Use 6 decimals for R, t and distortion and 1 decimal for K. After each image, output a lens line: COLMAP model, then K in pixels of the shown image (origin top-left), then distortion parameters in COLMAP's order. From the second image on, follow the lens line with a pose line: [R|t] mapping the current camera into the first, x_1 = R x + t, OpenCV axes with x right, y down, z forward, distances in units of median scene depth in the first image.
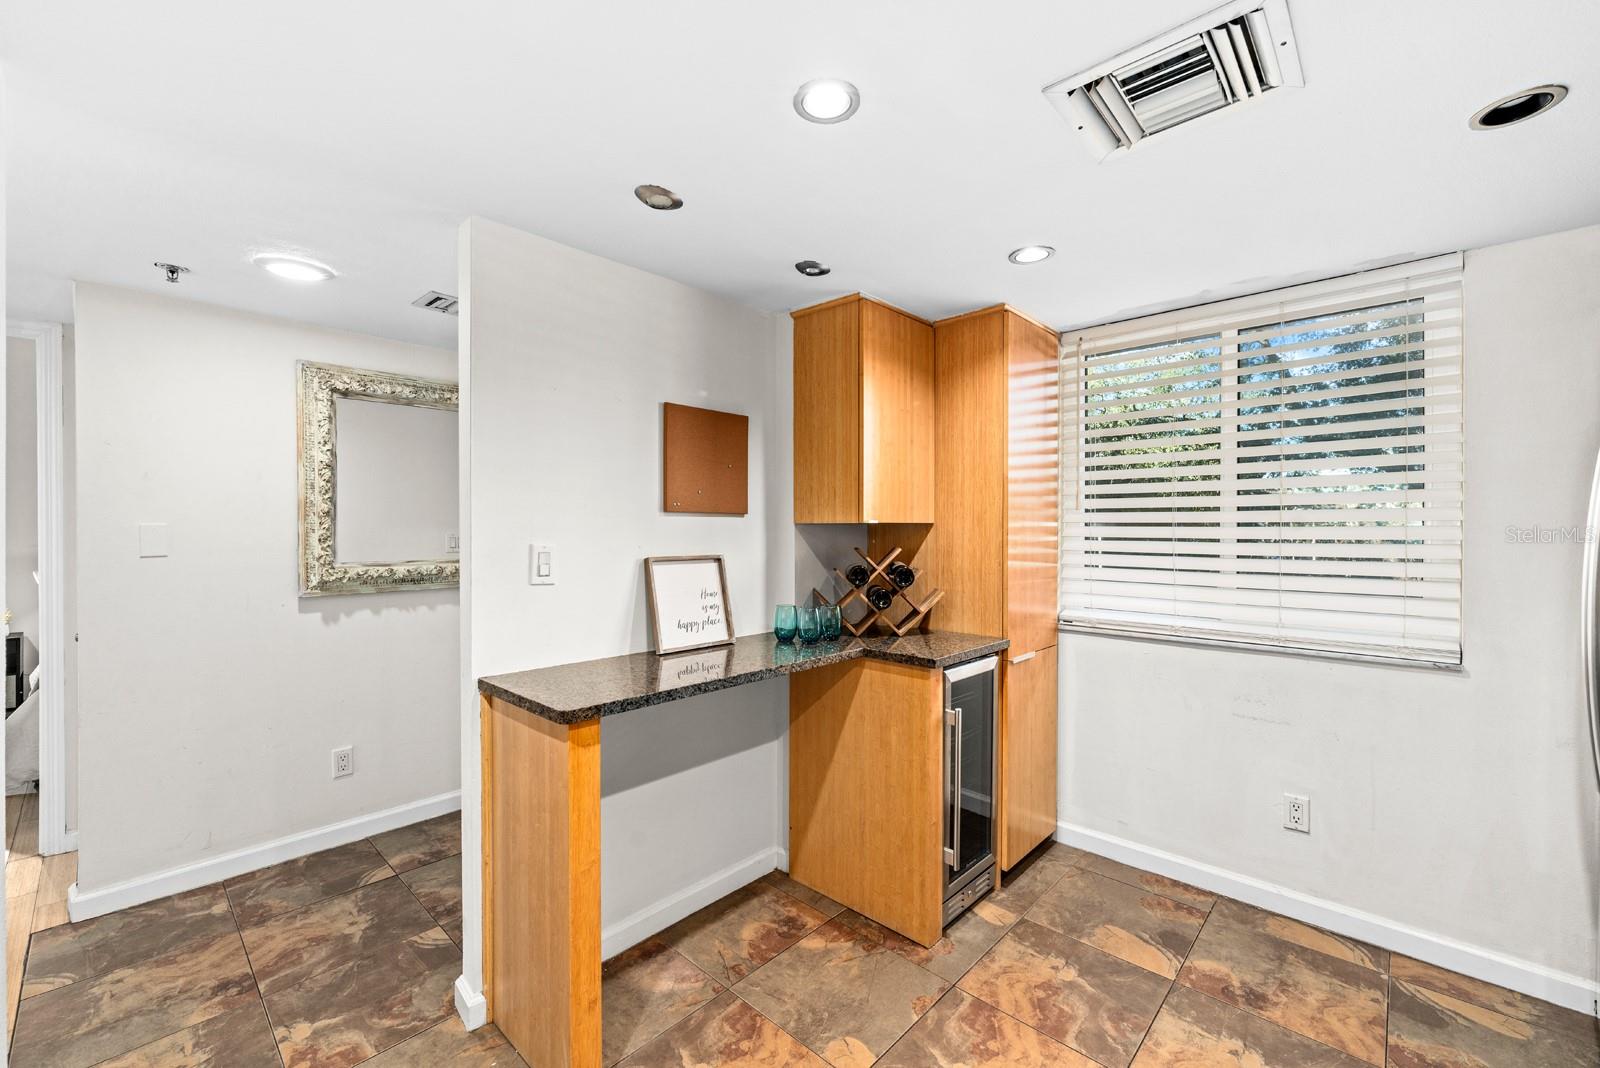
lens RADIAL K [[652.5, 0, 804.3], [0, 652.5, 525.1], [0, 0, 1]] dist [0.002826, -0.000724]
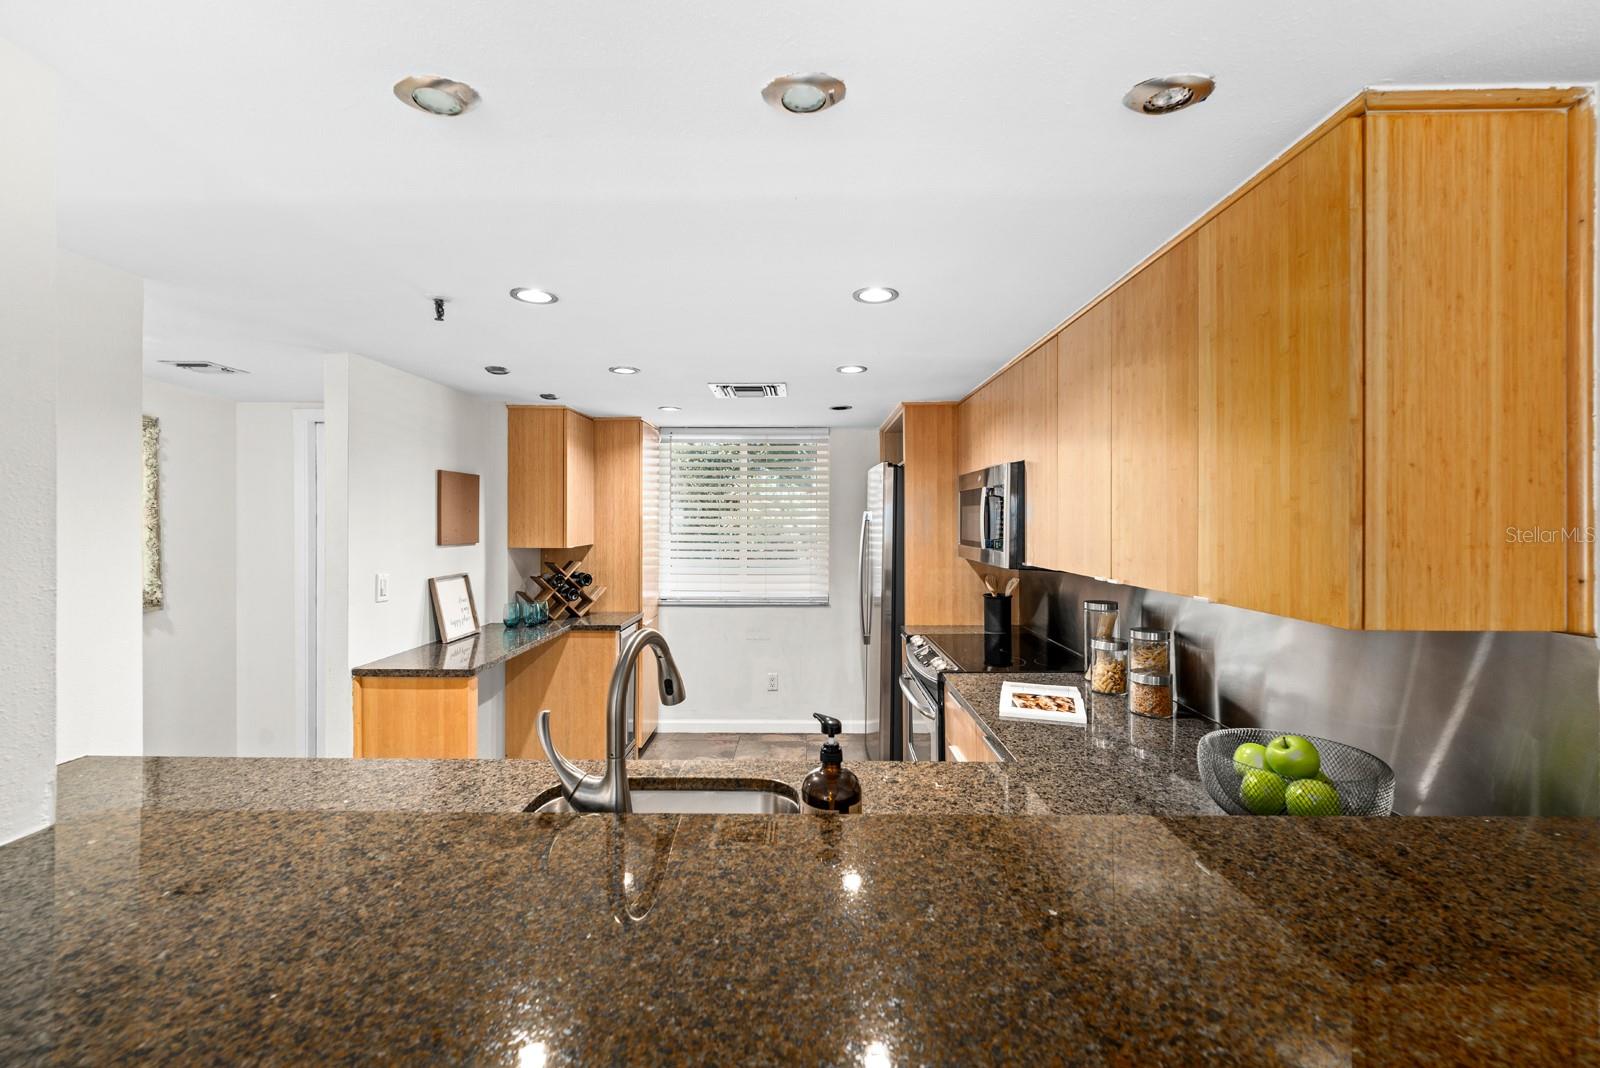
lens RADIAL K [[652.5, 0, 797.7], [0, 652.5, 504.1], [0, 0, 1]] dist [0.002826, -0.000724]
pose [[0.740896, 0.014123, 0.671471, -0.541095], [-0.001284, 0.999807, -0.019612, -0.076382], [-0.671618, 0.013669, 0.740771, -0.549340]]
